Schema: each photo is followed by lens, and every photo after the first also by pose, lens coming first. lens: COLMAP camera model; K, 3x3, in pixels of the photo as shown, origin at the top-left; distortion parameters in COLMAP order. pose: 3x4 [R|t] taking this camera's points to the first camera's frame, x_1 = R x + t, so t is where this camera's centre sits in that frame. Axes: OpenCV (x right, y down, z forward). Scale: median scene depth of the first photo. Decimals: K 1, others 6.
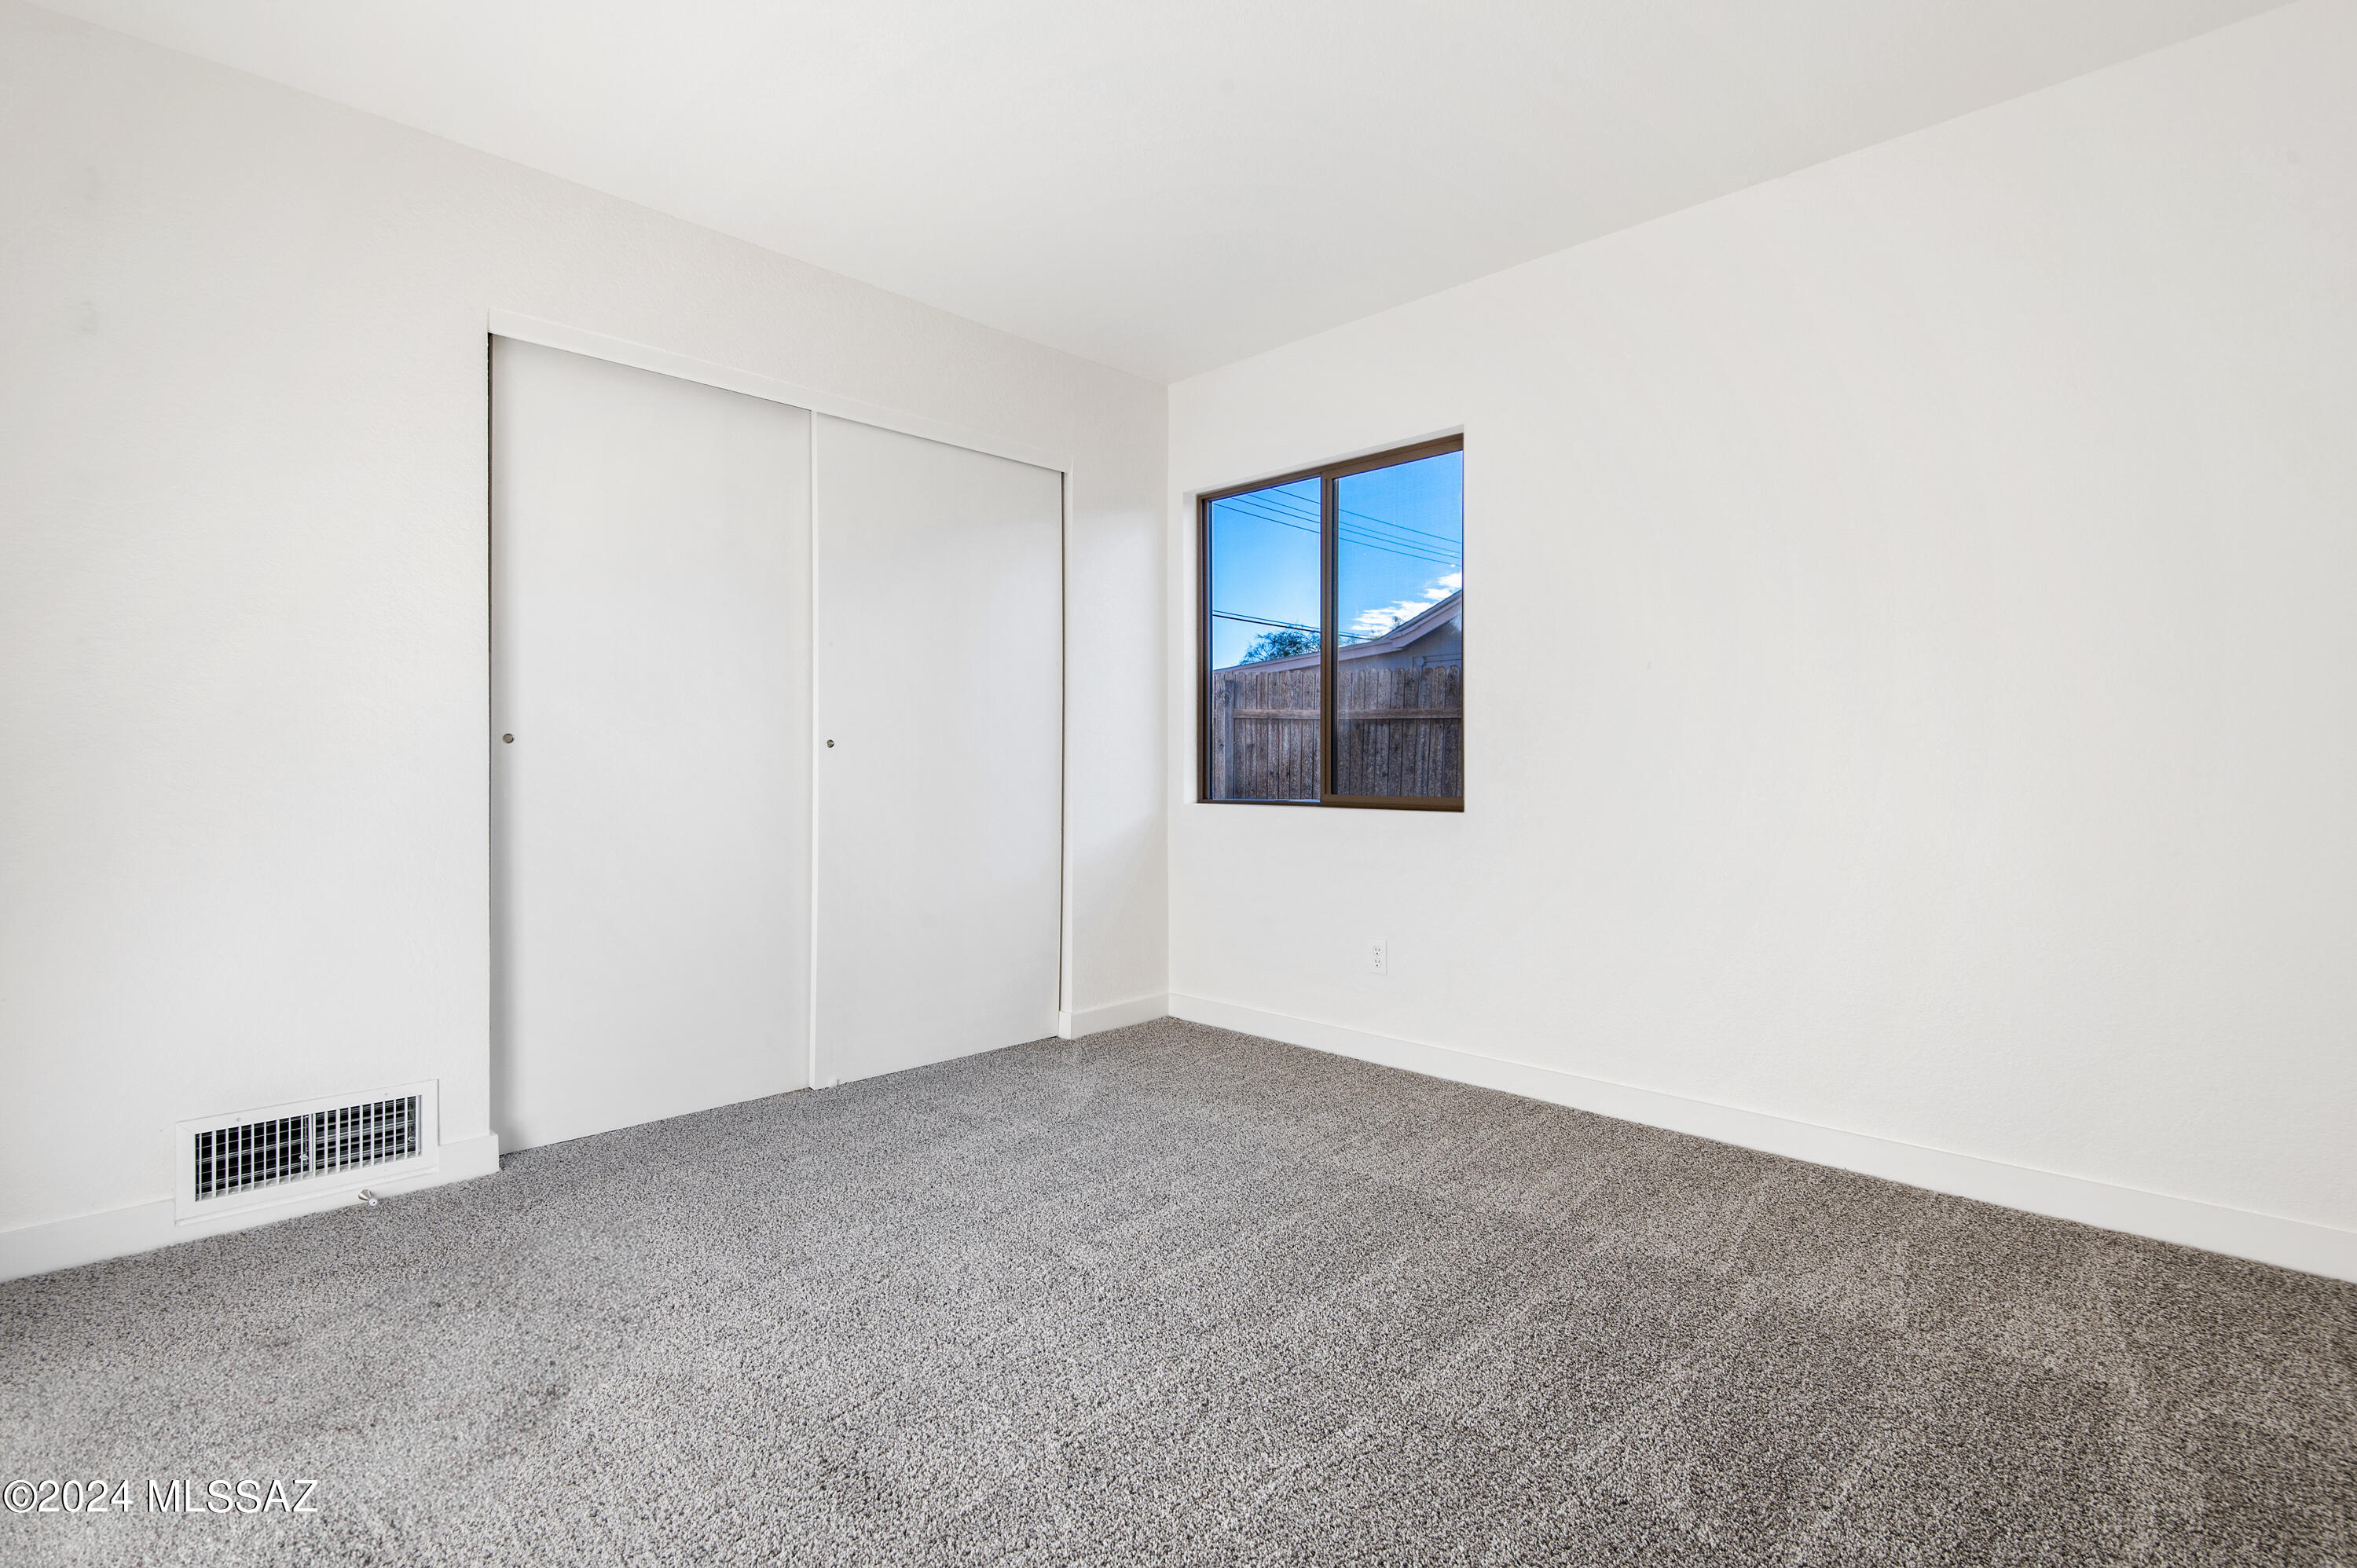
lens RADIAL K [[1102.7, 0, 1178.5], [0, 1102.7, 784.0], [0, 0, 1]] dist [-0.000038, -0.000037]
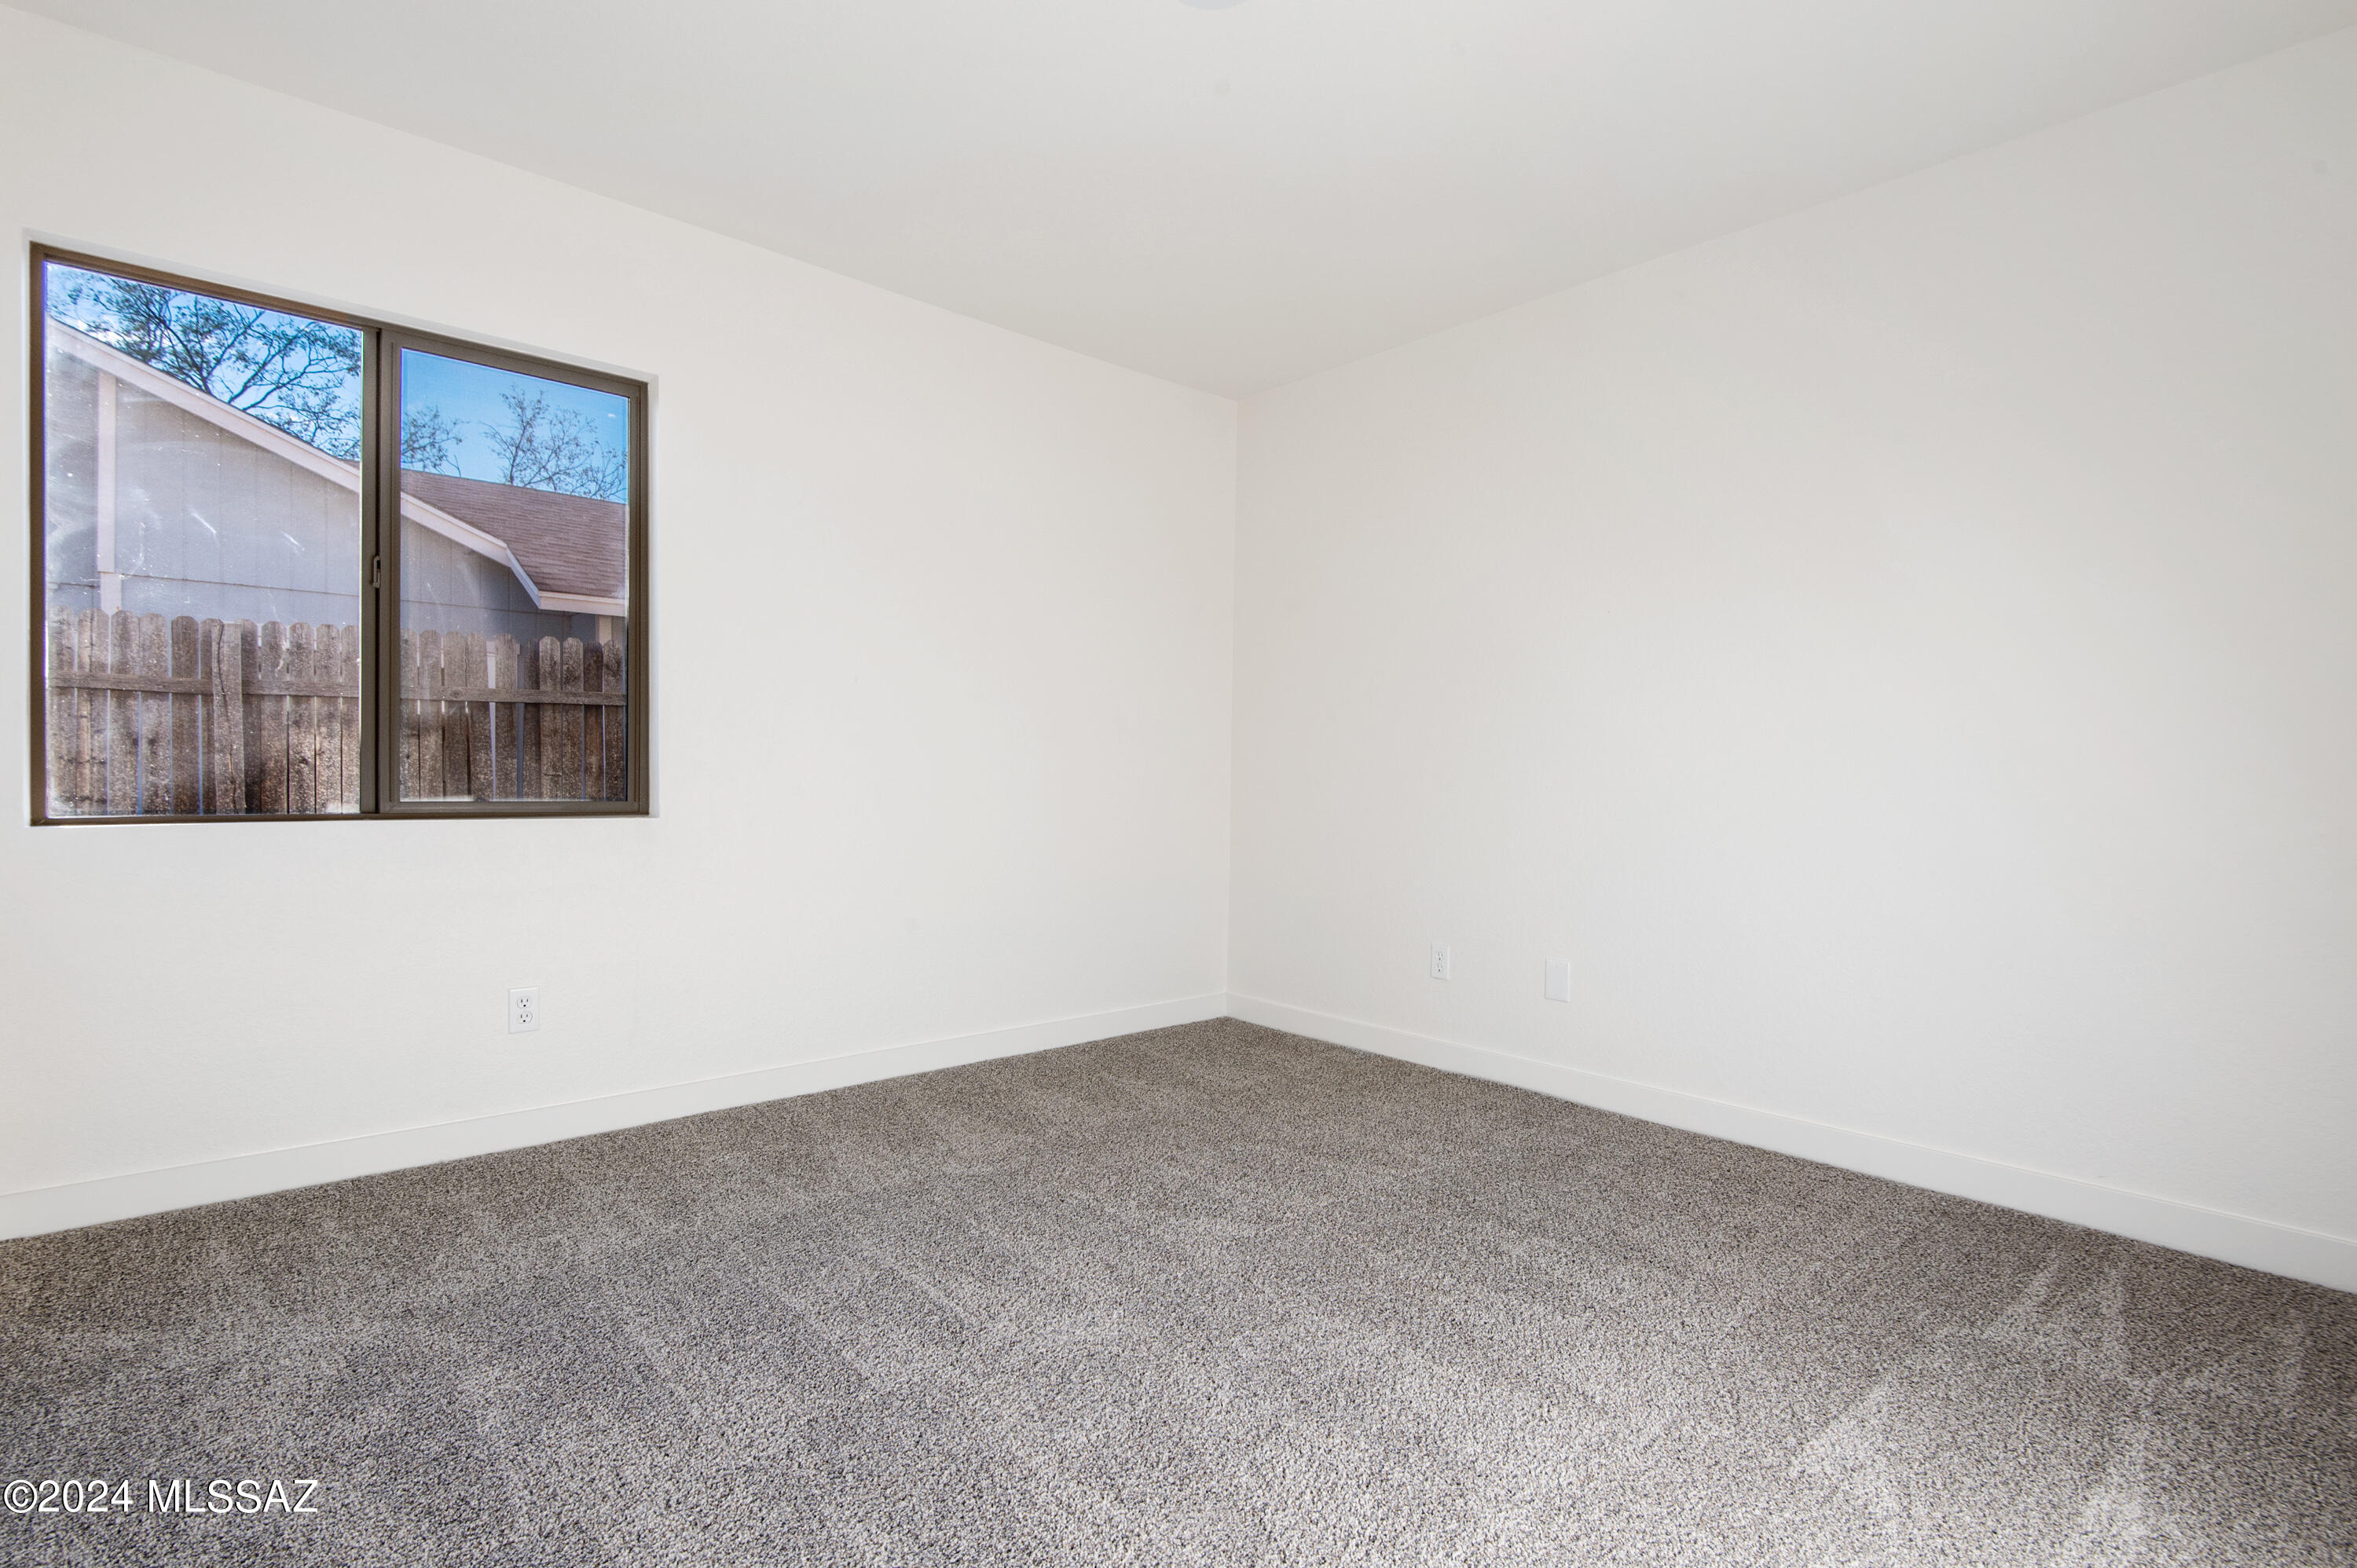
lens RADIAL K [[1102.7, 0, 1178.5], [0, 1102.7, 784.0], [0, 0, 1]] dist [-0.000038, -0.000037]
pose [[0.074198, -0.008543, 0.997207, -0.584226], [0.009926, 0.999920, 0.007828, -0.002263], [-0.997194, 0.009318, 0.074277, 0.515894]]
